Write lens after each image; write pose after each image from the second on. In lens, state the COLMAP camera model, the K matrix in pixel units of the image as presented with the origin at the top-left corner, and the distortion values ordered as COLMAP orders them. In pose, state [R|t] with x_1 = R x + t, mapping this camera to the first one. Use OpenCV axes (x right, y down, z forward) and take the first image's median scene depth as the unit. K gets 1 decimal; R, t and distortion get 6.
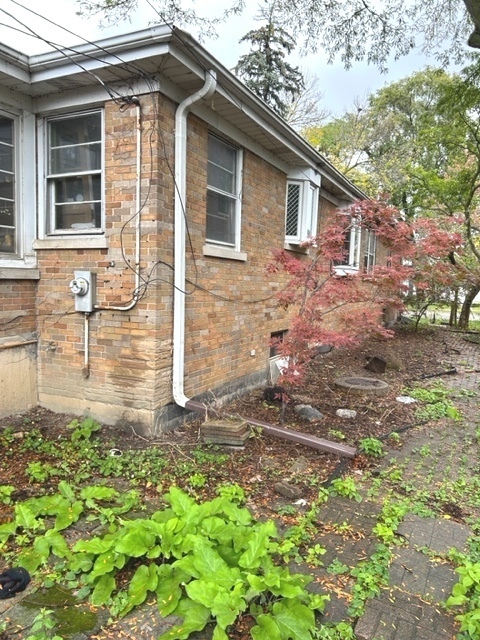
lens RADIAL K [[474.0, 0, 239.7], [0, 474.0, 315.5], [0, 0, 1]] dist [0.055125, -0.062113]
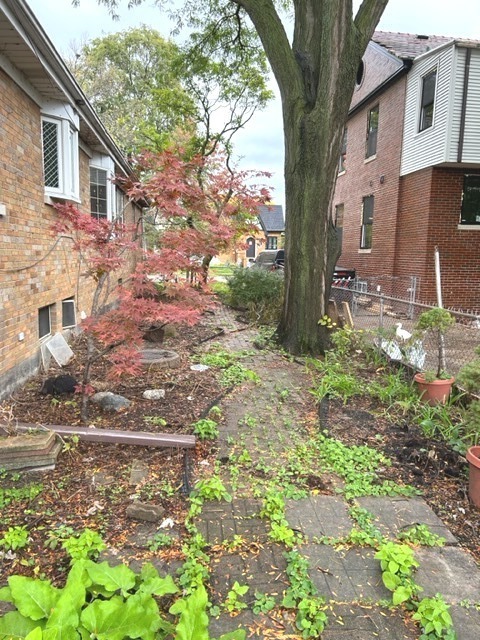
lens RADIAL K [[474.0, 0, 239.8], [0, 474.0, 320.3], [0, 0, 1]] dist [0.055125, -0.062113]
pose [[0.844284, -0.085081, 0.529100, -0.100723], [0.040500, 0.994623, 0.095313, -0.009743], [-0.534364, -0.059042, 0.843190, 0.177301]]
